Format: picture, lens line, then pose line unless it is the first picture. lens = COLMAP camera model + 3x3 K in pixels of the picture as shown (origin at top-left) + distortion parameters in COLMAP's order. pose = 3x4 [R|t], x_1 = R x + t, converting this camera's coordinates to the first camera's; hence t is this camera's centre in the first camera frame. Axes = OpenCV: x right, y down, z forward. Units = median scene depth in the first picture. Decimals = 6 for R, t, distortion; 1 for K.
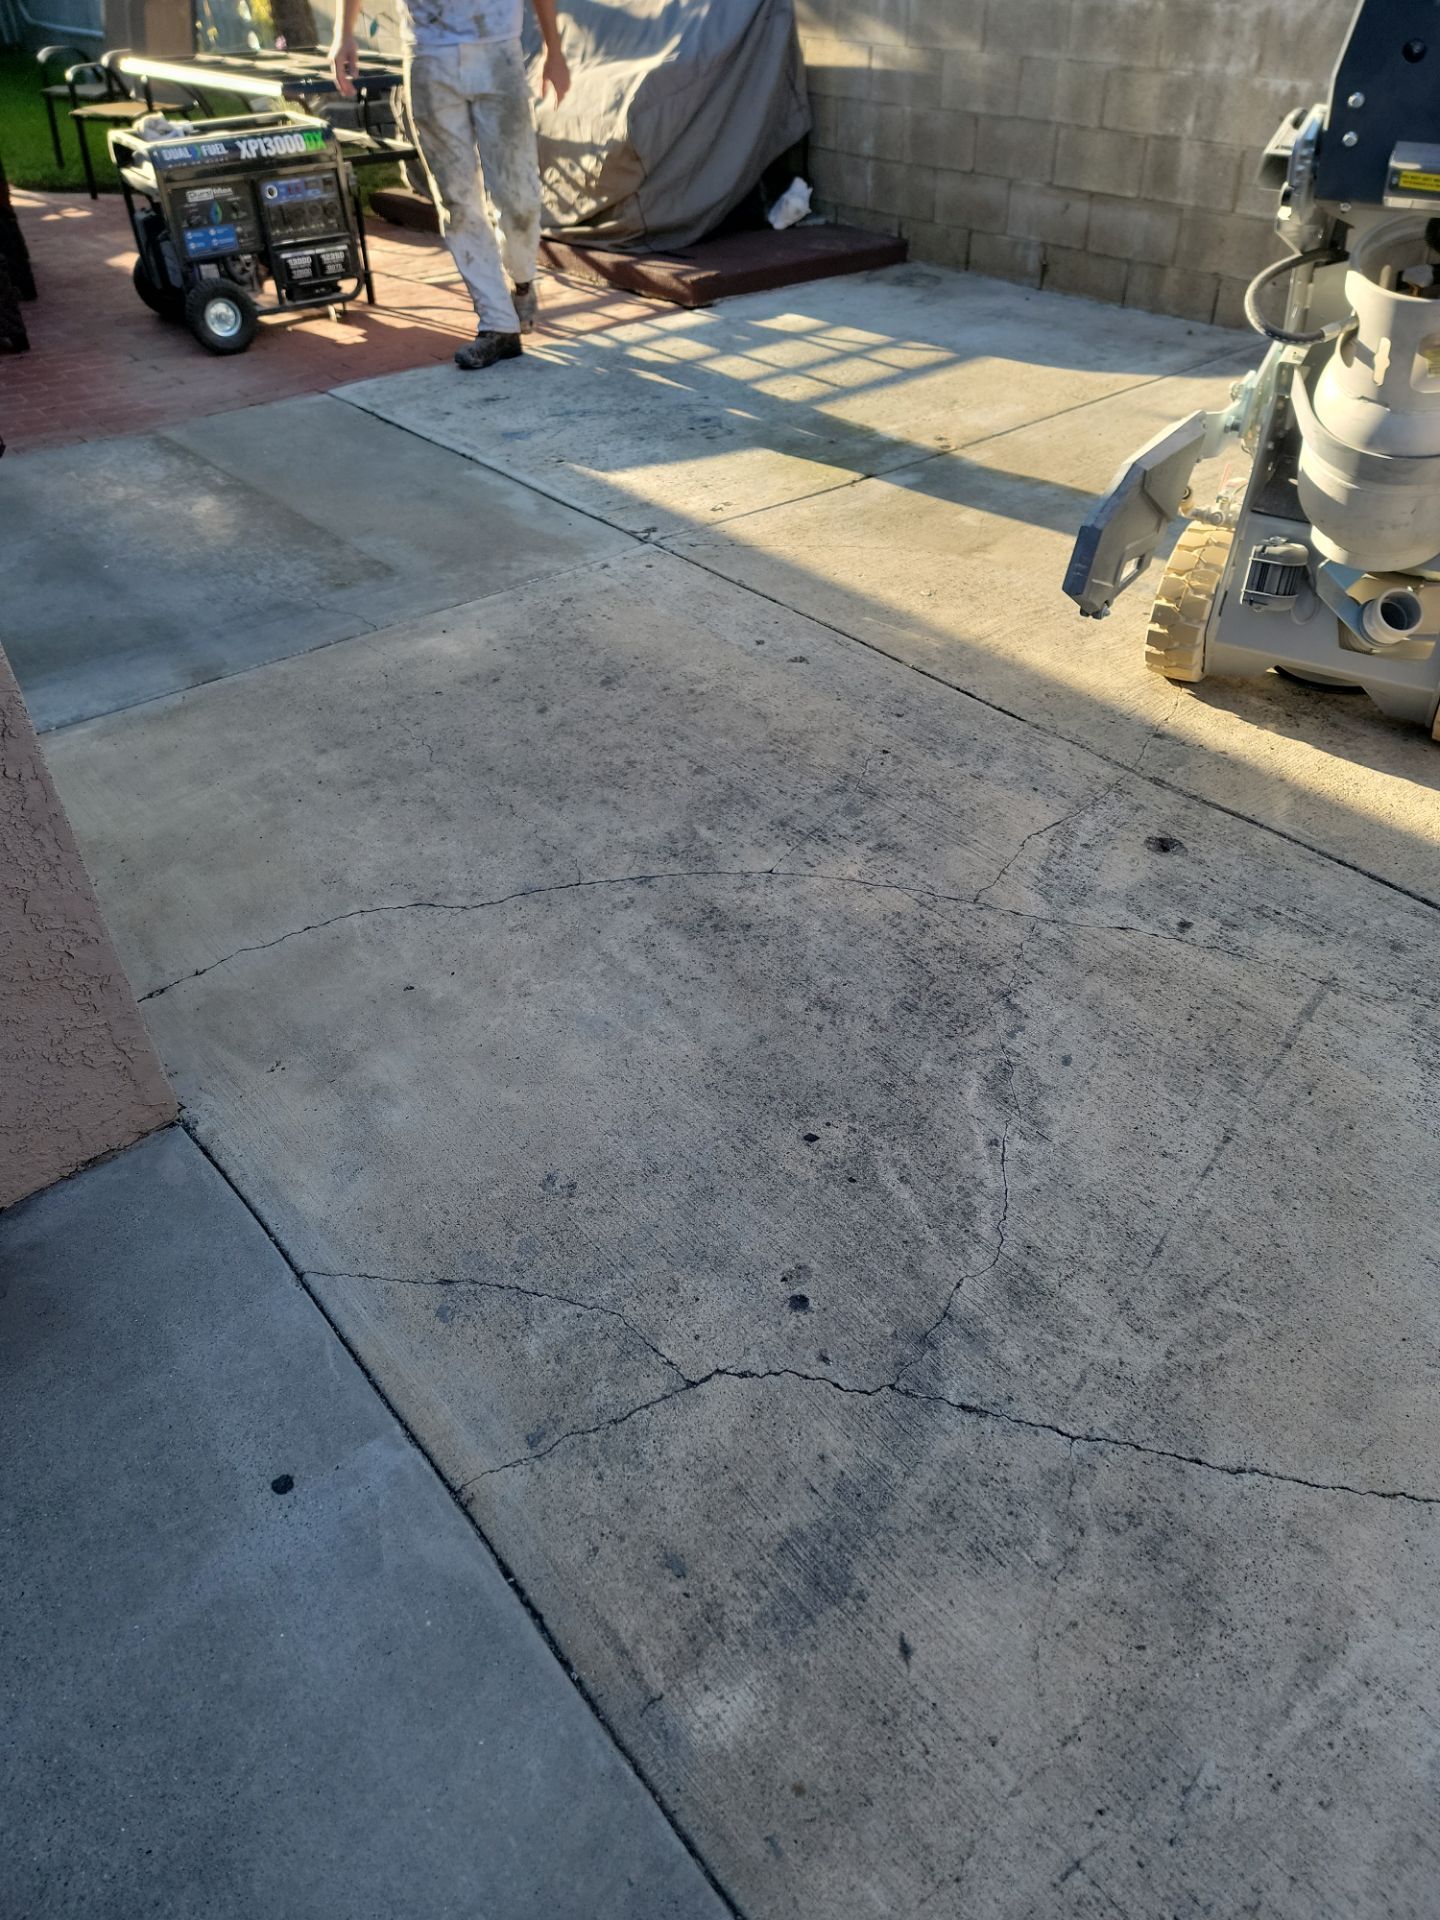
lens RADIAL K [[1348.4, 0, 708.6], [0, 1348.4, 957.8], [0, 0, 1]] dist [0.080054, -0.071620]
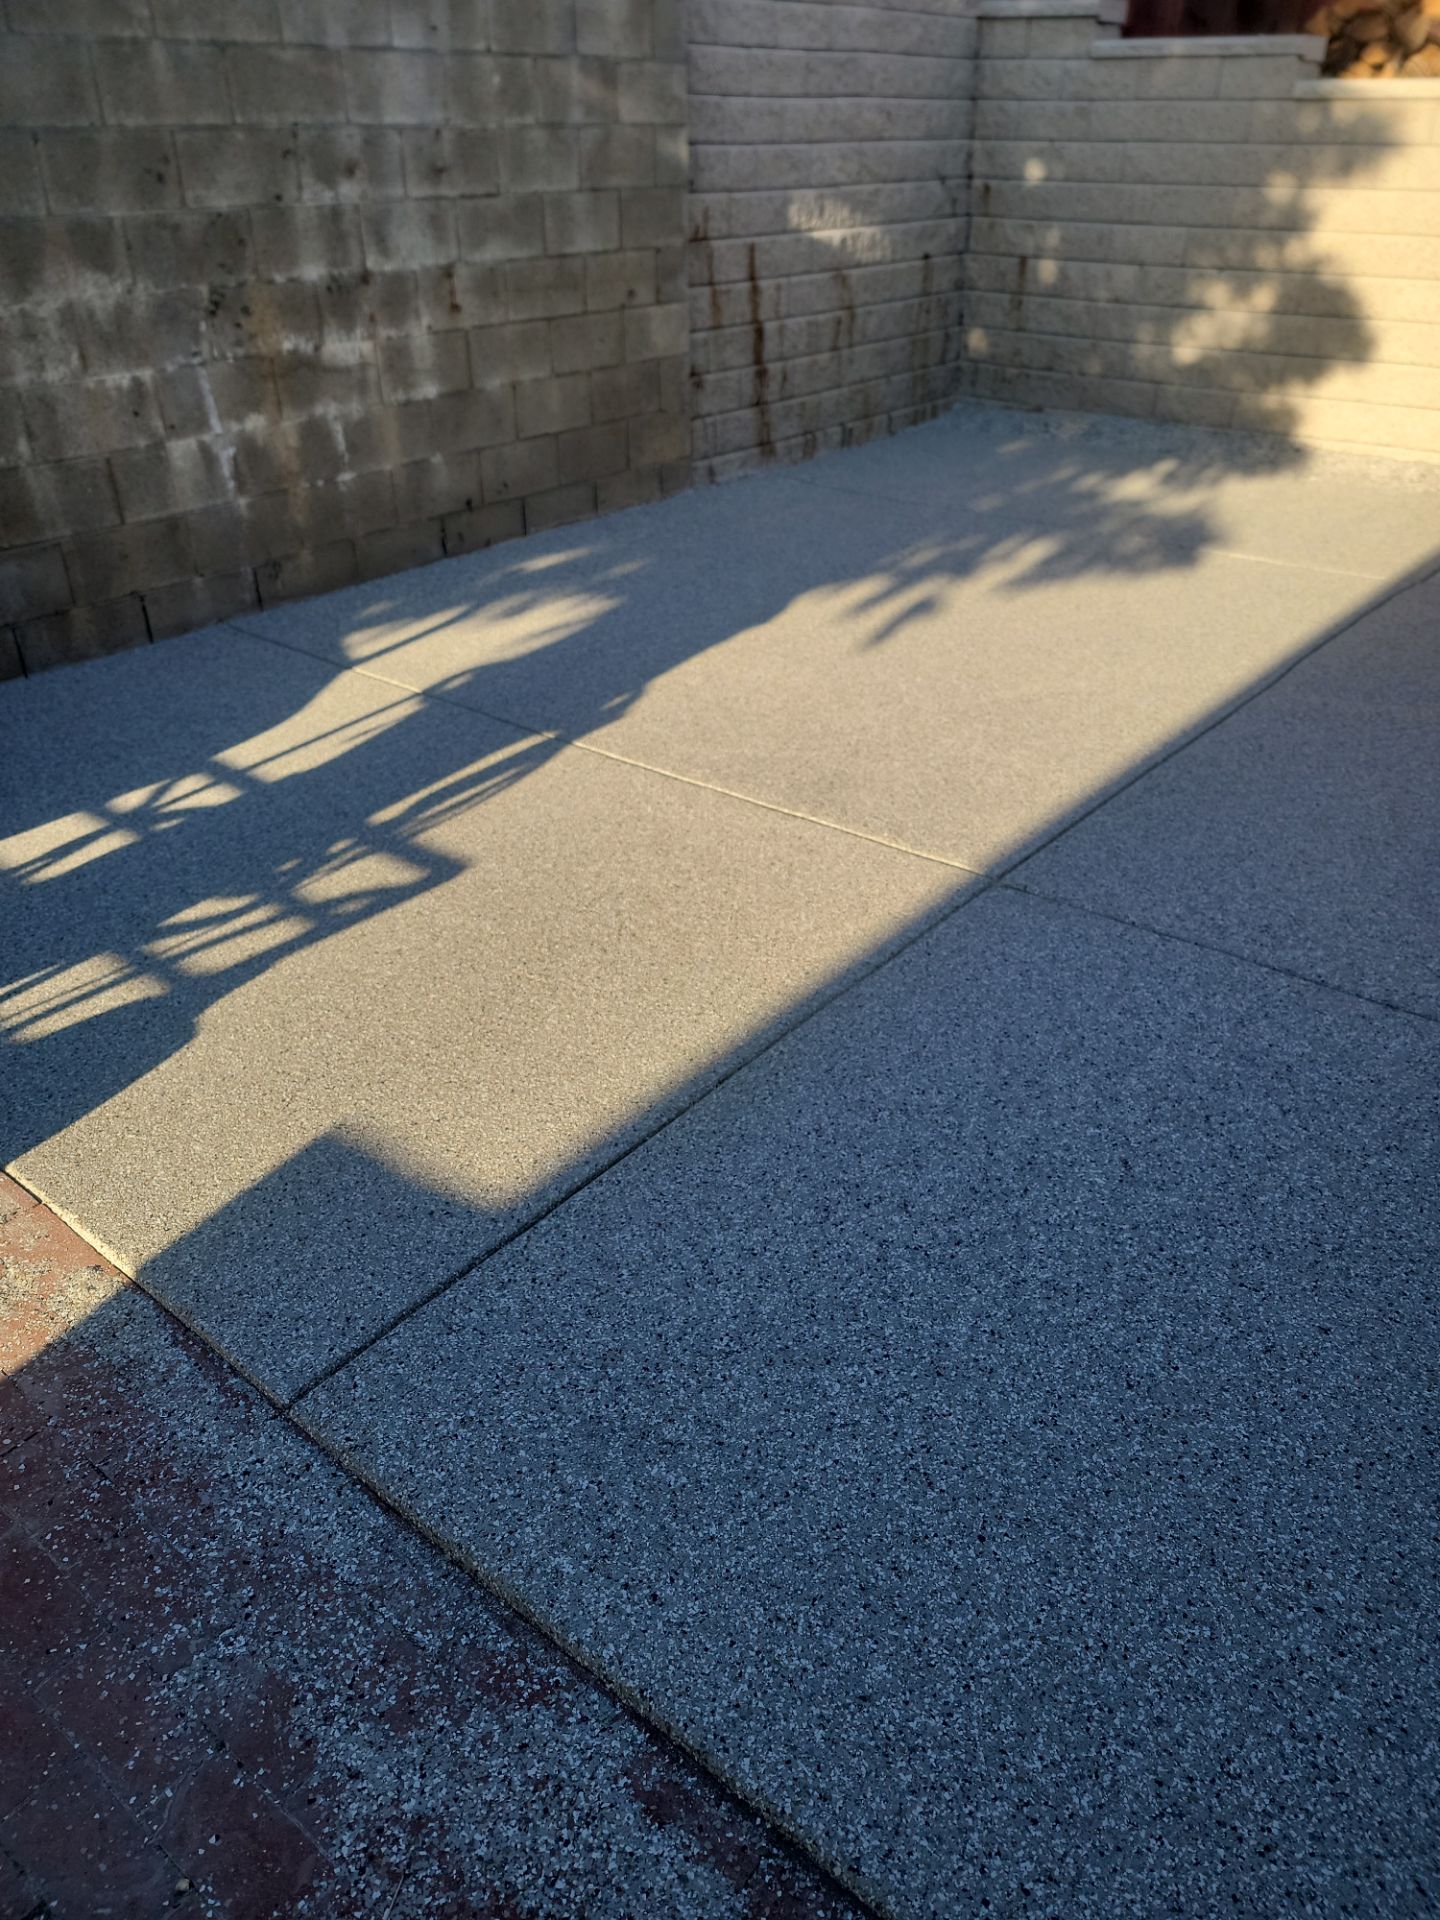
lens RADIAL K [[1338.6, 0, 735.3], [0, 1338.6, 971.9], [0, 0, 1]] dist [0.084608, -0.075662]
pose [[-0.196214, -0.508362, 0.838491, -0.575698], [0.610609, 0.605737, 0.510136, -0.618794], [-0.767239, 0.612087, 0.191556, 0.778667]]
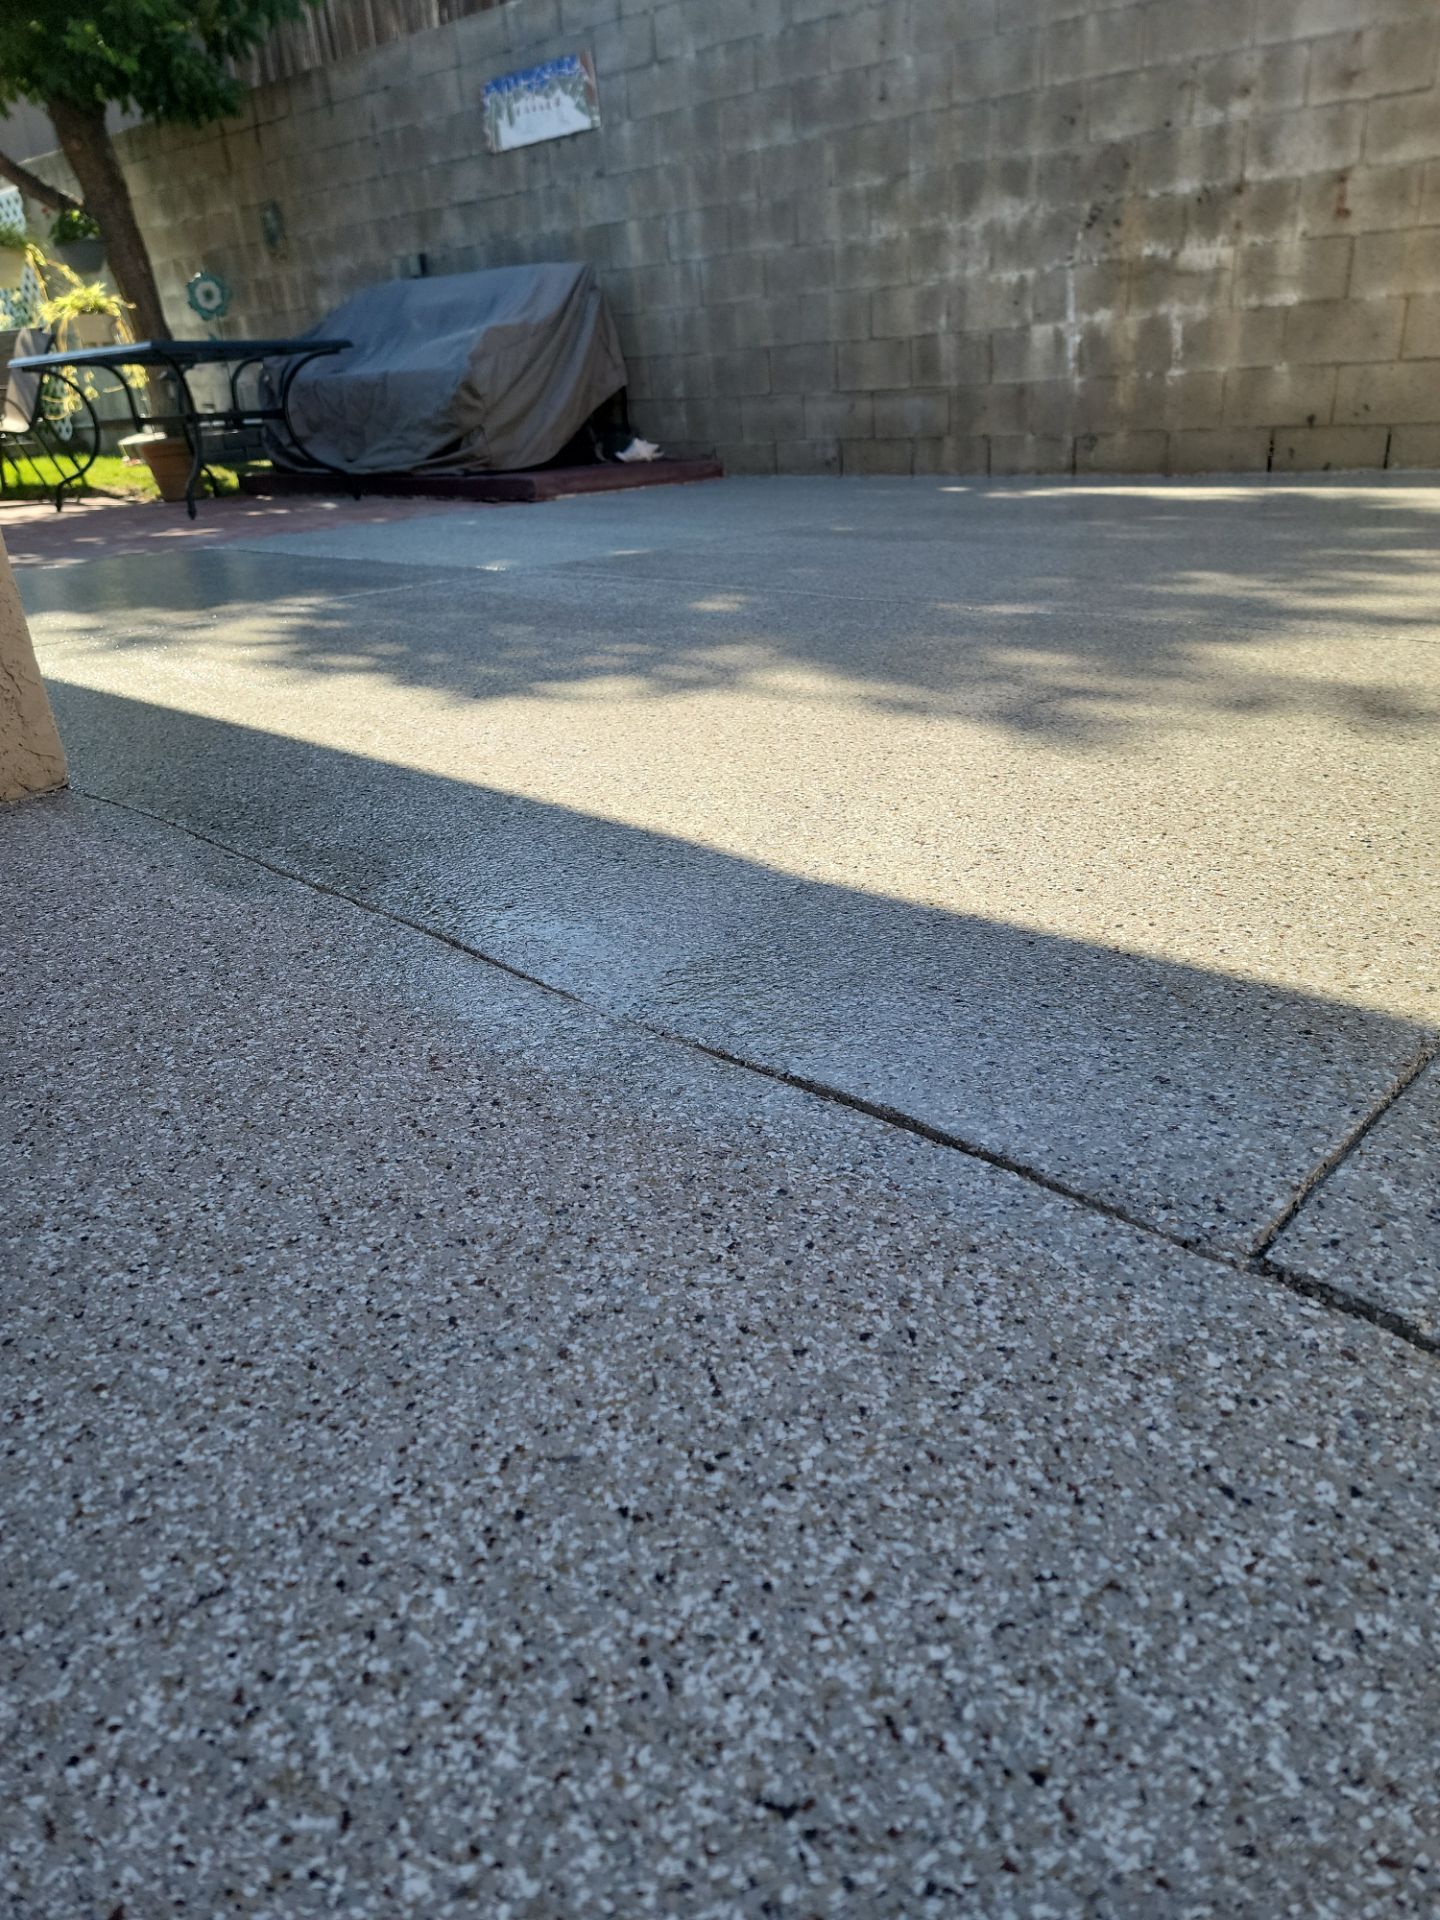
lens RADIAL K [[1338.6, 0, 715.6], [0, 1338.6, 973.7], [0, 0, 1]] dist [0.084608, -0.075662]
pose [[0.990940, -0.087634, 0.101779, -0.017979], [0.110512, 0.962674, -0.247076, 0.227006], [-0.076328, 0.256085, 0.963636, 0.022725]]
